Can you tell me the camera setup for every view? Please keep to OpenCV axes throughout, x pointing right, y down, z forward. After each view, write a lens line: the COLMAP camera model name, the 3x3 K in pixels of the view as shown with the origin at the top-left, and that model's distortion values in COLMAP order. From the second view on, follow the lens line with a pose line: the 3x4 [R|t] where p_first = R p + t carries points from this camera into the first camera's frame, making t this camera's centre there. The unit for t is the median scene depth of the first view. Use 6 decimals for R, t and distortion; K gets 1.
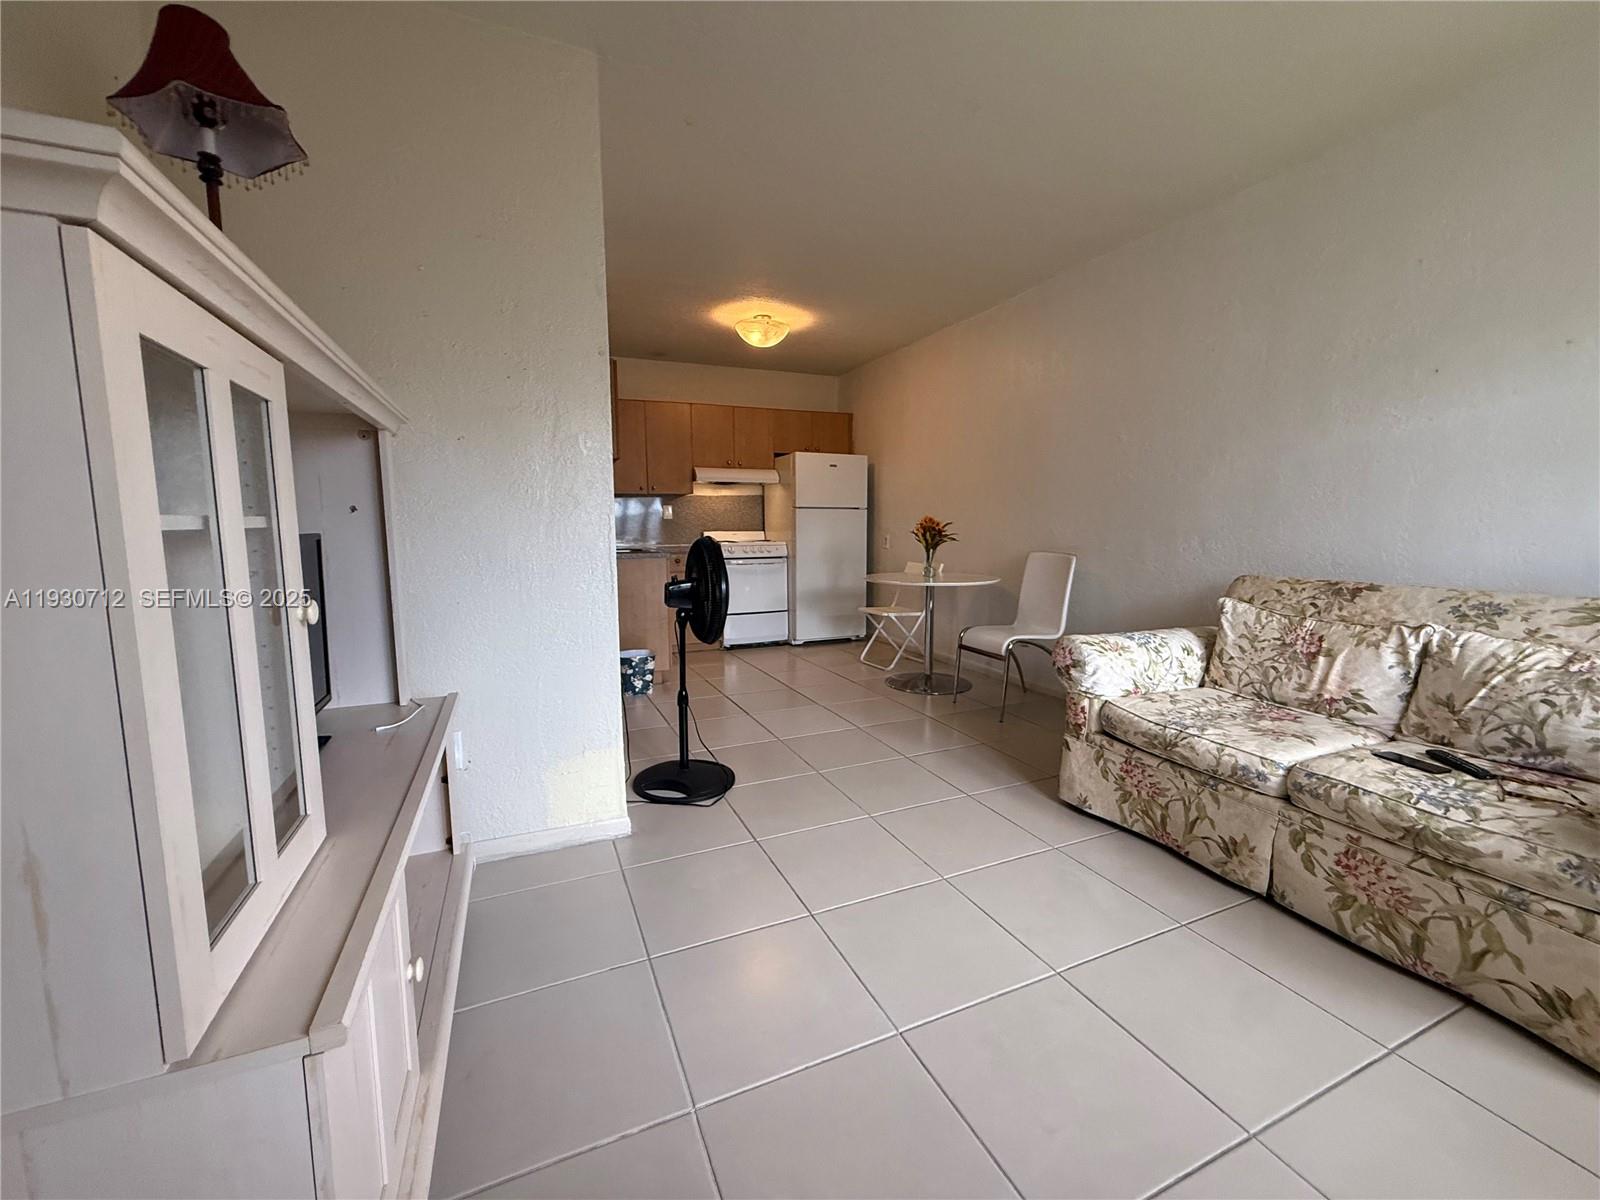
lens RADIAL K [[635.8, 0, 795.0], [0, 635.8, 594.4], [0, 0, 1]] dist [0.000000, -0.000050]
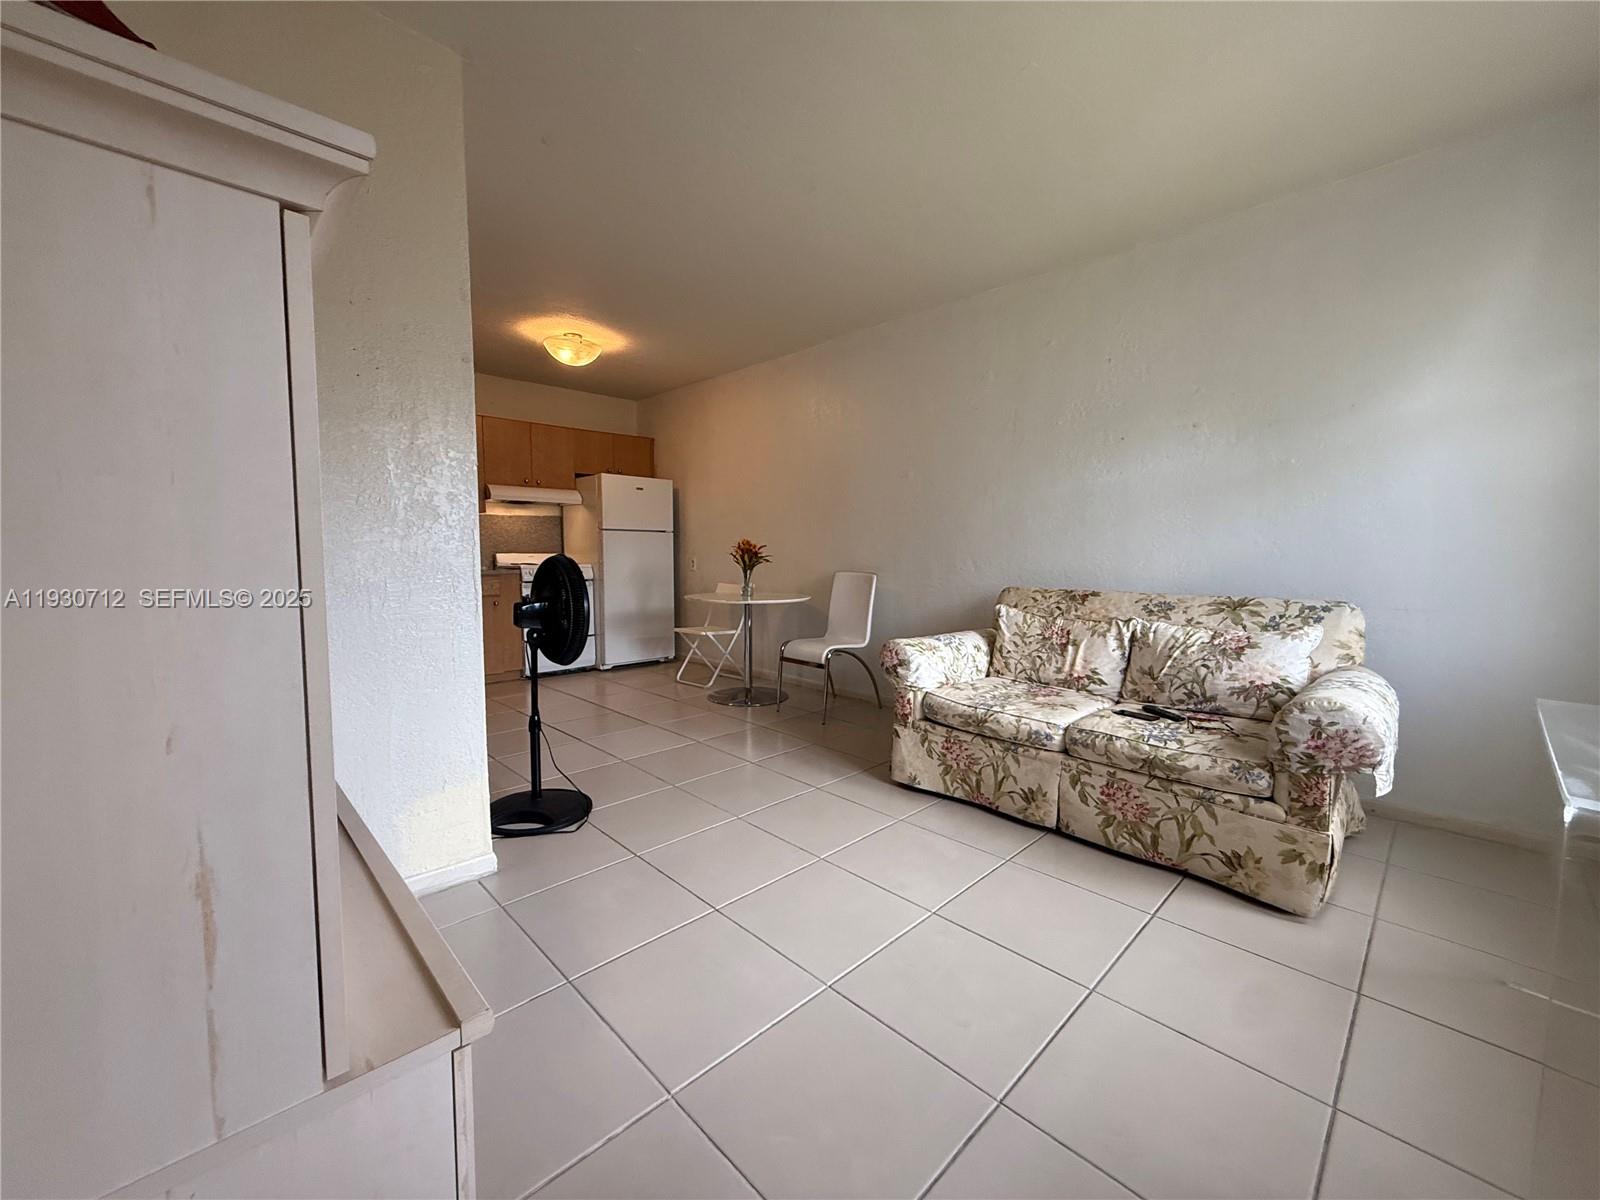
lens RADIAL K [[635.8, 0, 792.6], [0, 635.8, 593.9], [0, 0, 1]] dist [0.000000, -0.000050]
pose [[0.936094, -0.016897, 0.351344, -0.163403], [0.031525, 0.998856, -0.035956, 0.017506], [-0.350335, 0.044734, 0.935556, -0.039674]]
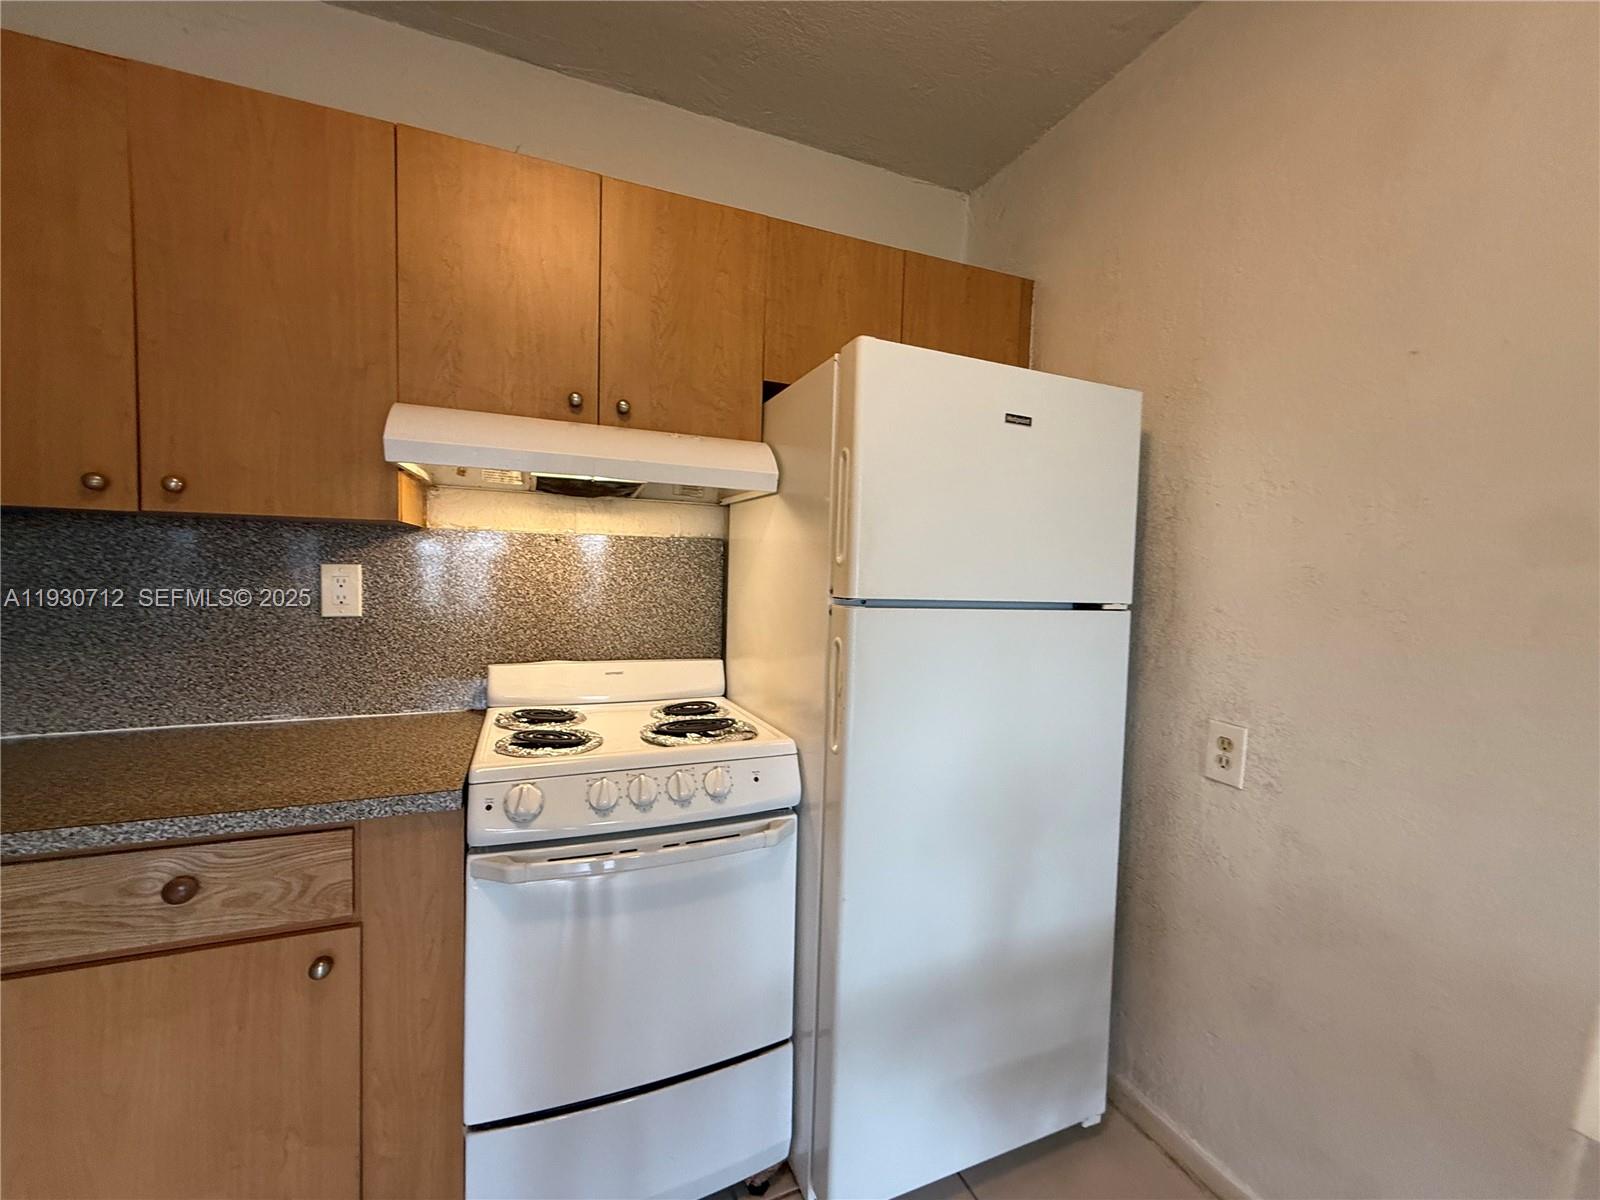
lens RADIAL K [[635.8, 0, 794.0], [0, 635.8, 601.7], [0, 0, 1]] dist [0.000000, -0.000050]
pose [[0.999205, 0.037364, -0.013889, -0.033205], [-0.038034, 0.997946, -0.051551, -0.287269], [0.011934, 0.052038, 0.998574, 1.813579]]
